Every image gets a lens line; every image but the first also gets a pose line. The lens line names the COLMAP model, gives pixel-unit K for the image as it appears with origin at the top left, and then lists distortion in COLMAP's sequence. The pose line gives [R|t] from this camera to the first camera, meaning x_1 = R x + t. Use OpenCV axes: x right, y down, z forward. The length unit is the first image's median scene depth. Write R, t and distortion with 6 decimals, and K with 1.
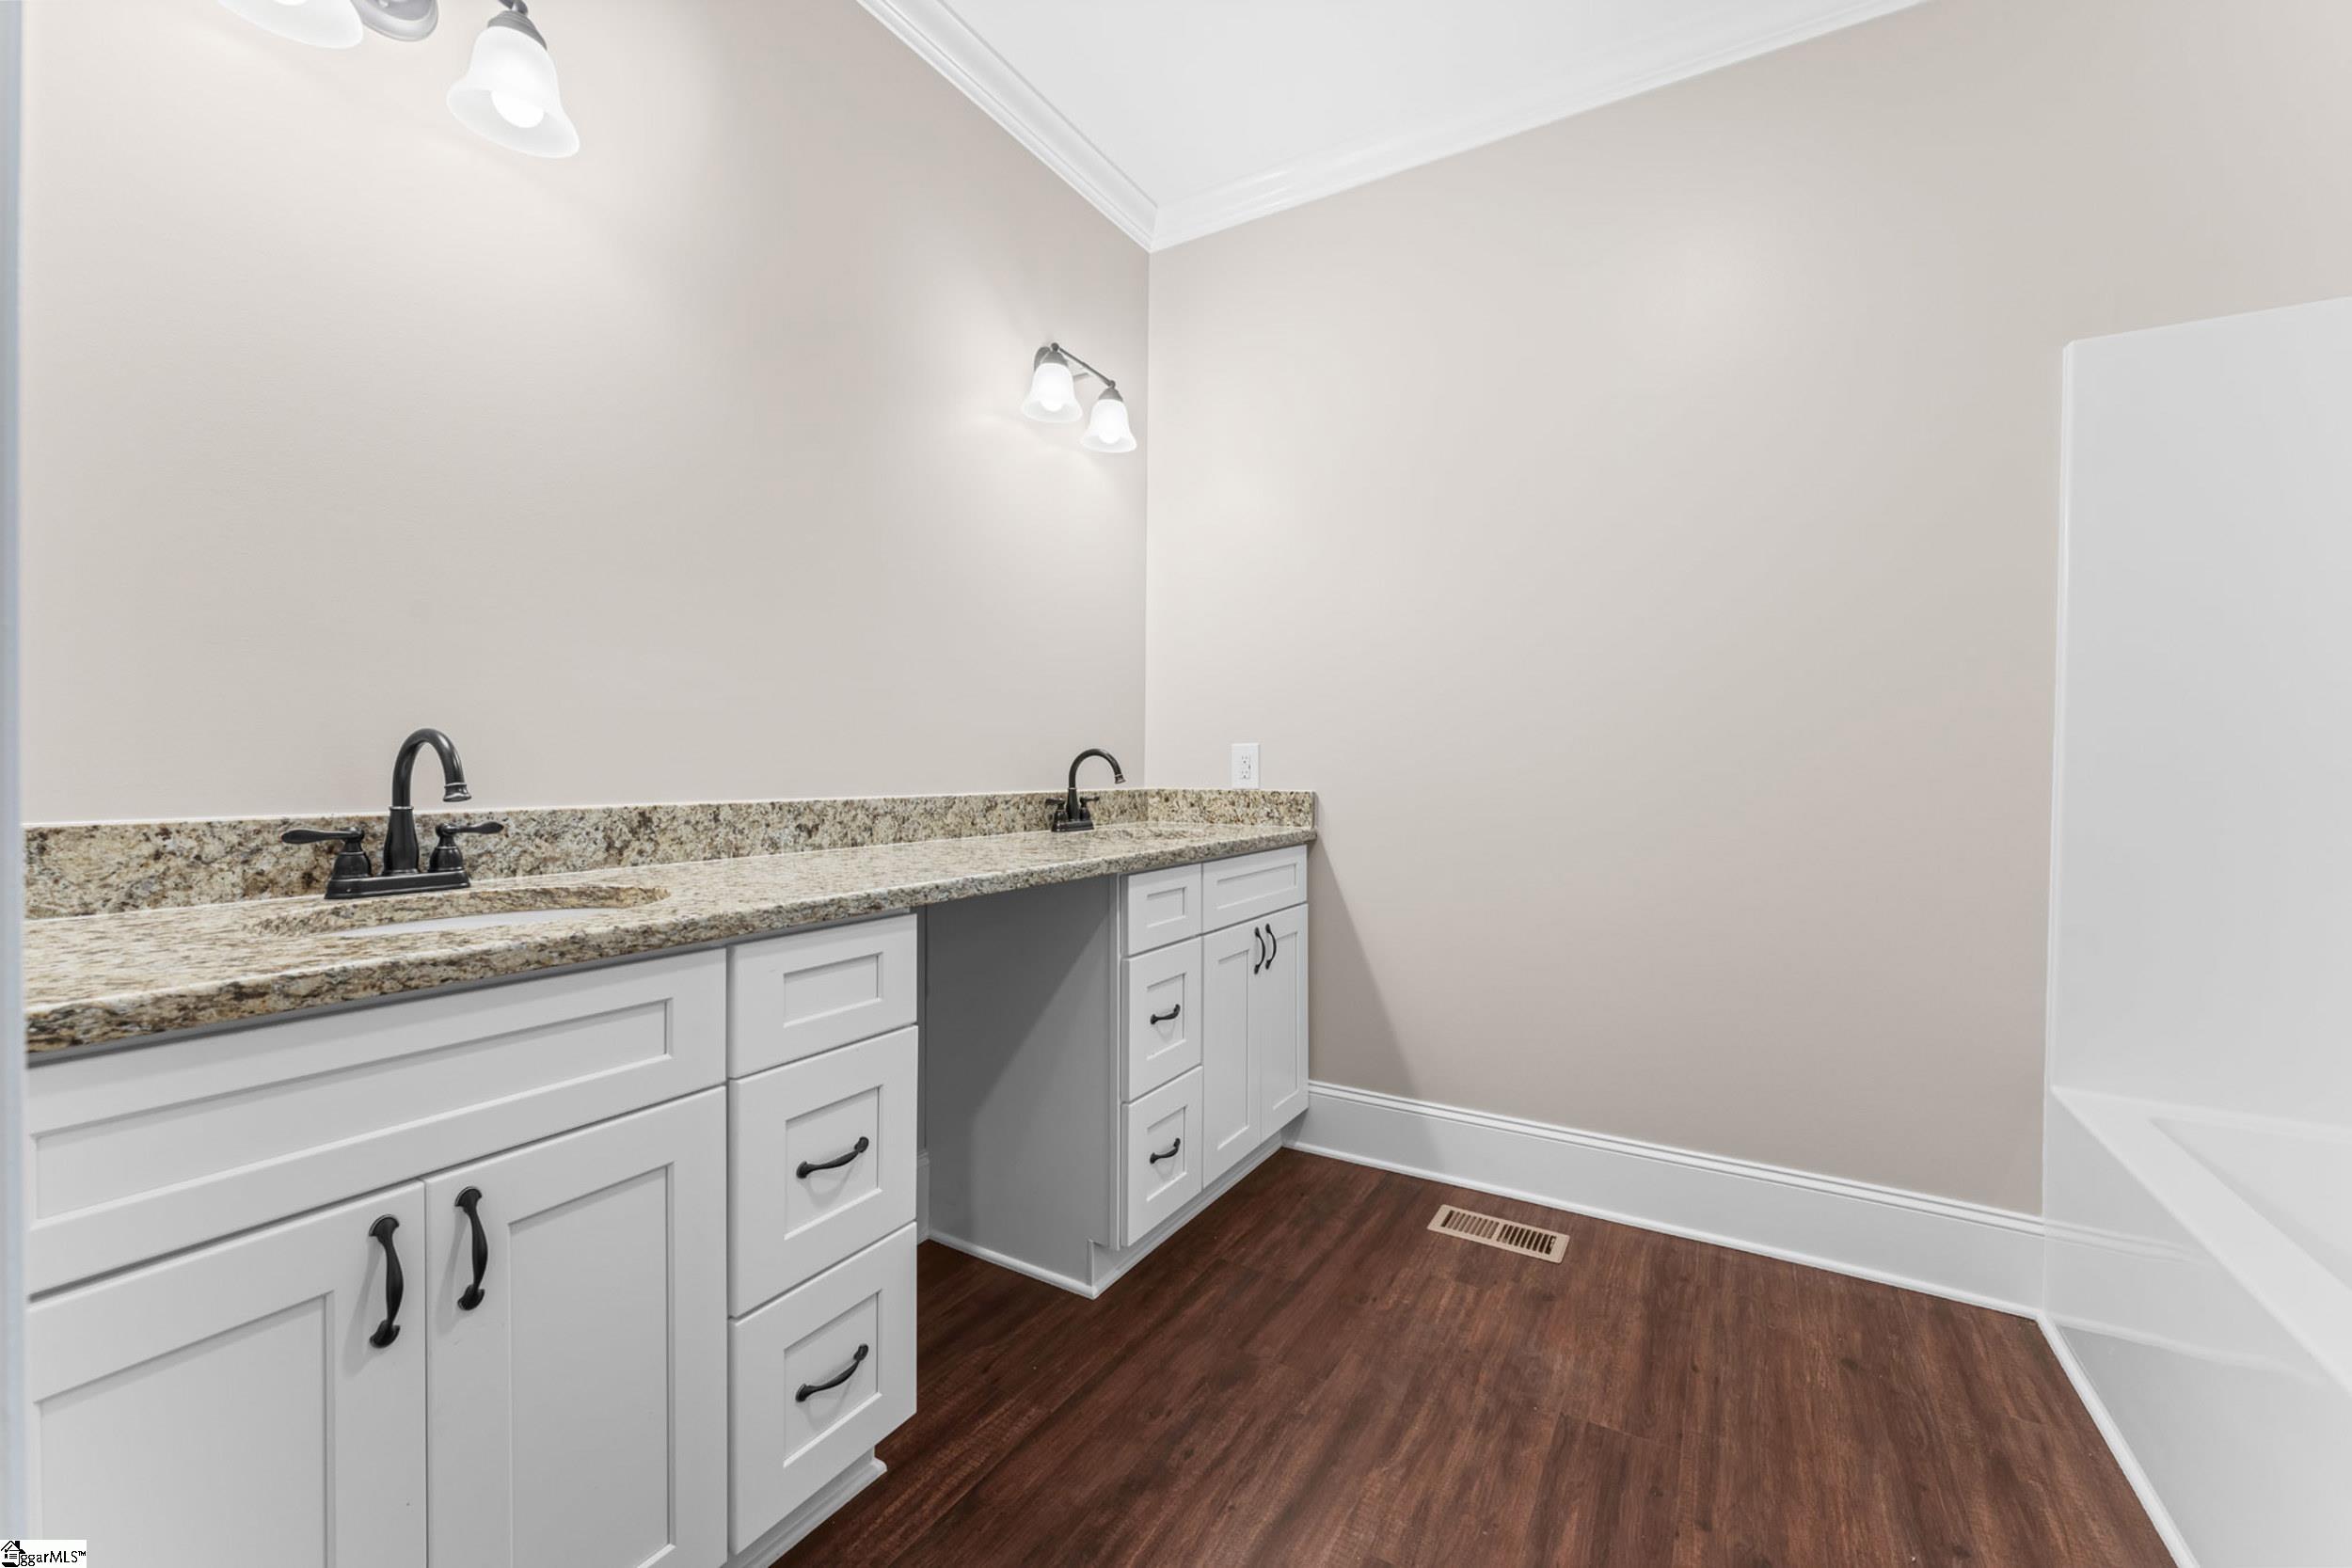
lens RADIAL K [[947.2, 0, 1177.1], [0, 947.2, 777.7], [0, 0, 1]] dist [0.000931, 0.000154]
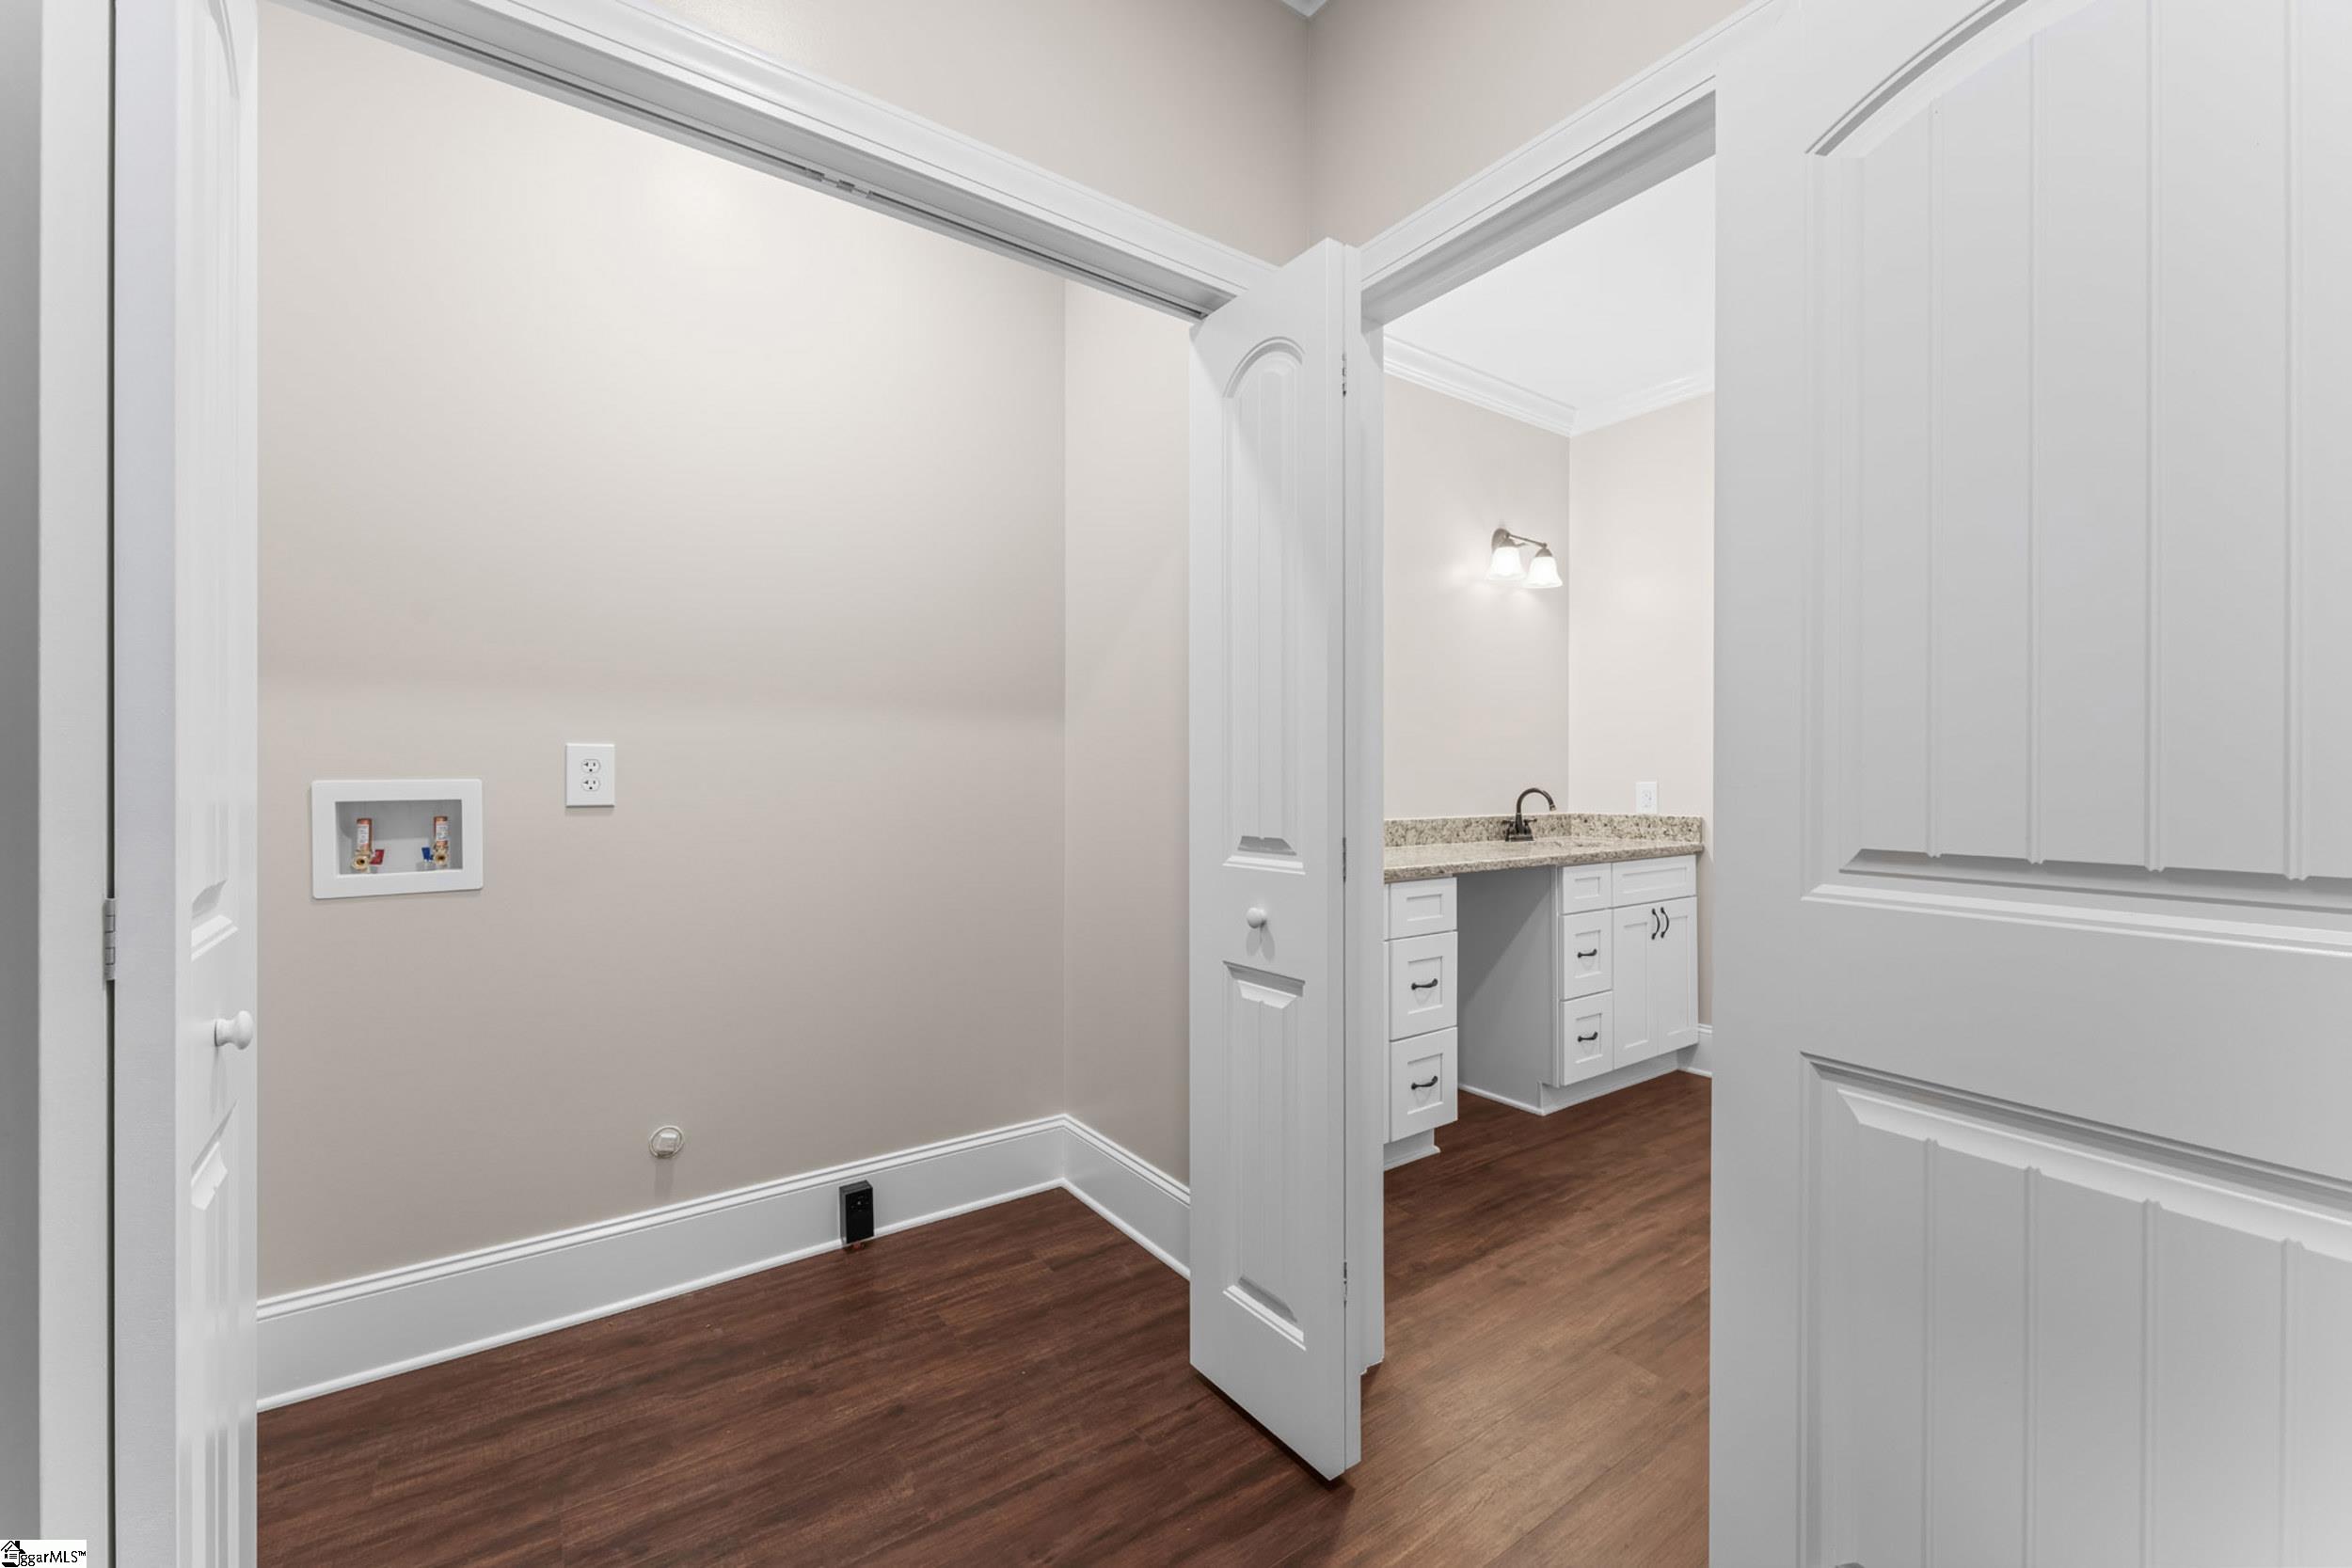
lens RADIAL K [[947.2, 0, 1162.2], [0, 947.2, 778.2], [0, 0, 1]] dist [0.000931, 0.000154]
pose [[0.910617, -0.007418, -0.413186, -0.002026], [0.001221, 0.999883, -0.015260, -0.024767], [0.413250, 0.013392, 0.910519, -0.682991]]
